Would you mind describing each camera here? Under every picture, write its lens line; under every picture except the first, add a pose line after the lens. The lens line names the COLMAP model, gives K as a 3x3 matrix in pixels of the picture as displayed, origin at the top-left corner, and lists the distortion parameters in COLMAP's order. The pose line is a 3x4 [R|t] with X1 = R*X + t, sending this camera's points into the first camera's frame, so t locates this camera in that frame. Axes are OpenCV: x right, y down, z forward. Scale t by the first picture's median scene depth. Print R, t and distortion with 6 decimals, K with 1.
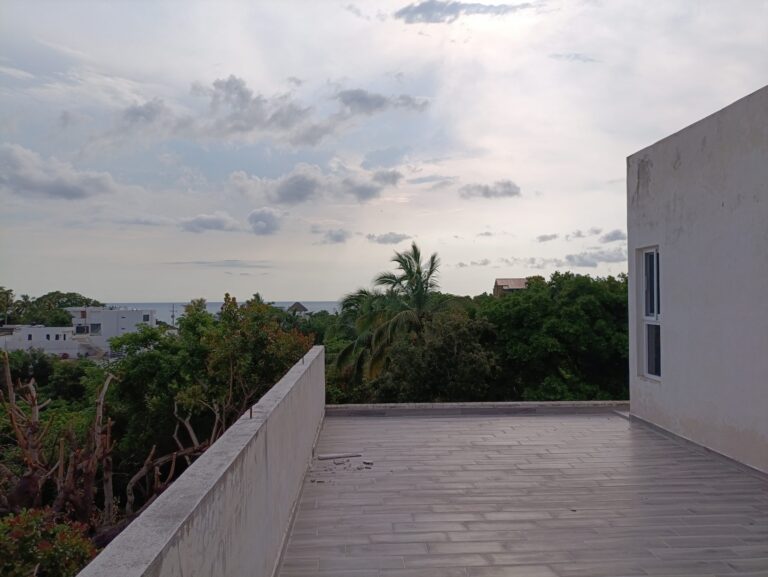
lens RADIAL K [[596.4, 0, 381.5], [0, 596.4, 287.3], [0, 0, 1]] dist [0.025962, -0.026078]
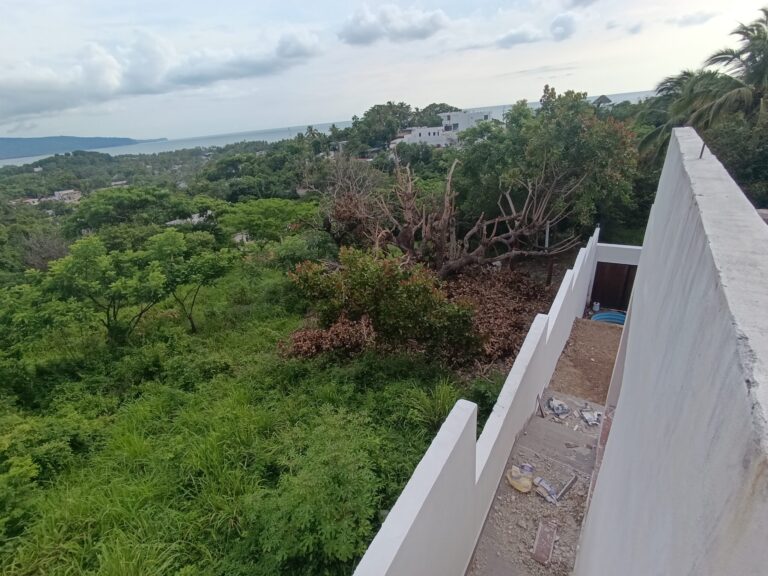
lens RADIAL K [[360.8, 0, 380.6], [0, 360.8, 278.3], [0, 0, 1]] dist [-0.001857, 0.000064]
pose [[0.800643, 0.184474, -0.570035, -0.036294], [0.095321, 0.900082, 0.425167, 0.011956], [0.591511, -0.394743, 0.703060, 0.122333]]
